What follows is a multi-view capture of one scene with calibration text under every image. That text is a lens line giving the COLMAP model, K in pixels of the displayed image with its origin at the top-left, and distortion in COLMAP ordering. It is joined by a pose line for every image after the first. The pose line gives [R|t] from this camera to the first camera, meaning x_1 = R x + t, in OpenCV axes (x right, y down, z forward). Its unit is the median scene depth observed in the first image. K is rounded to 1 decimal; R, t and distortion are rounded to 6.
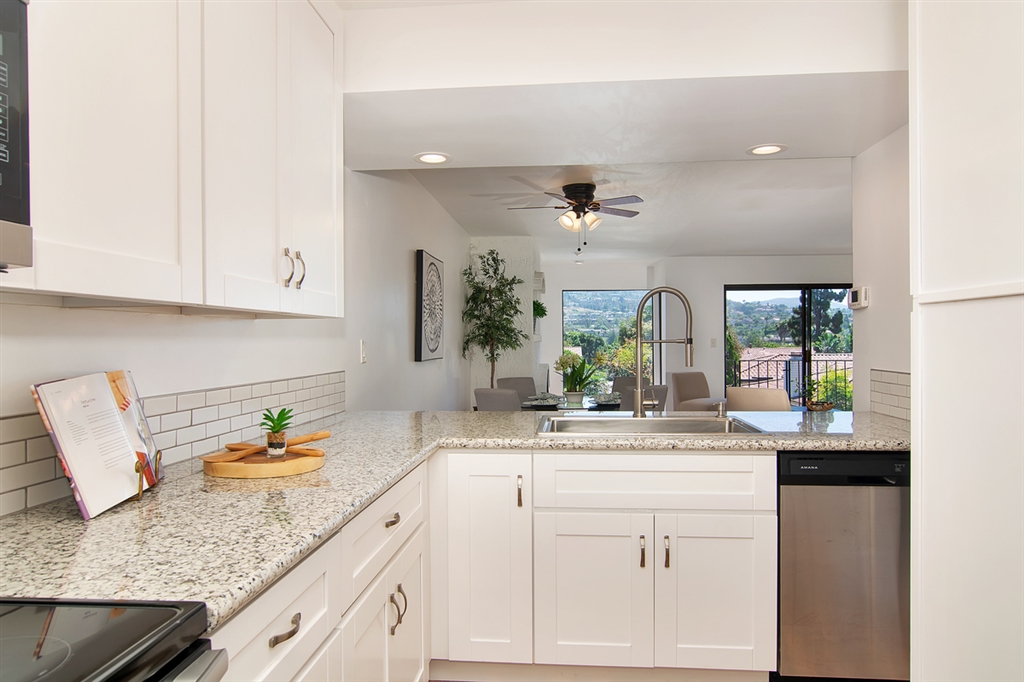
lens RADIAL K [[684.6, 0, 512.0], [0, 684.6, 341.0], [0, 0, 1]] dist [0.001852, 0.000467]
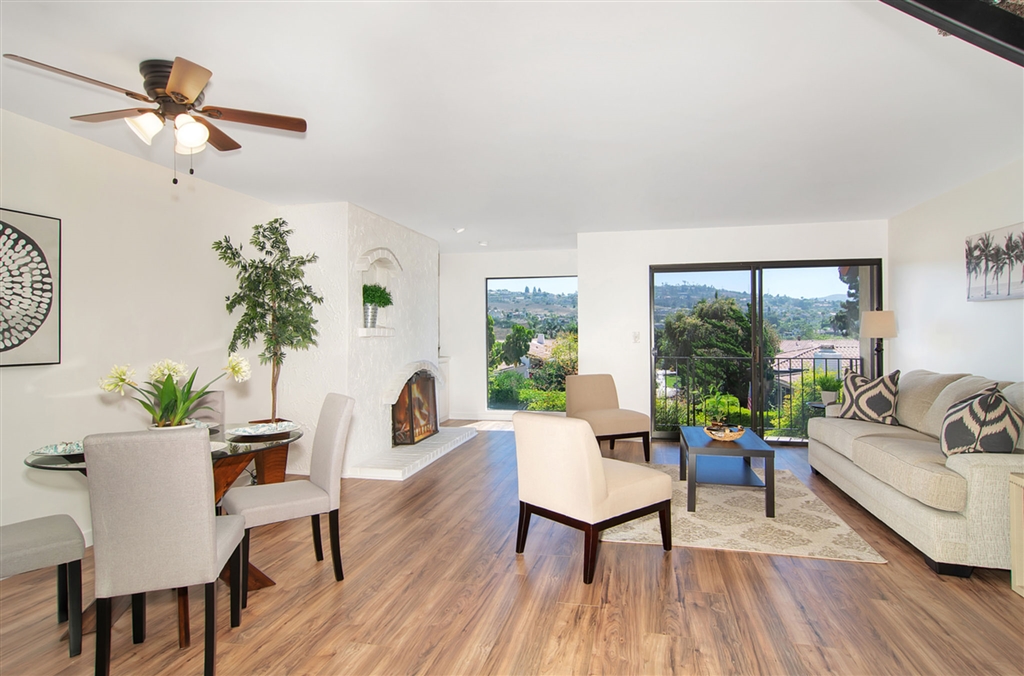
lens RADIAL K [[569.0, 0, 504.2], [0, 569.0, 338.0], [0, 0, 1]] dist [-0.018303, 0.028196]
pose [[0.987148, -0.000544, -0.159809, 0.246473], [0.001716, 0.999973, 0.007197, -0.001317], [0.159800, -0.007379, 0.987122, 0.306911]]
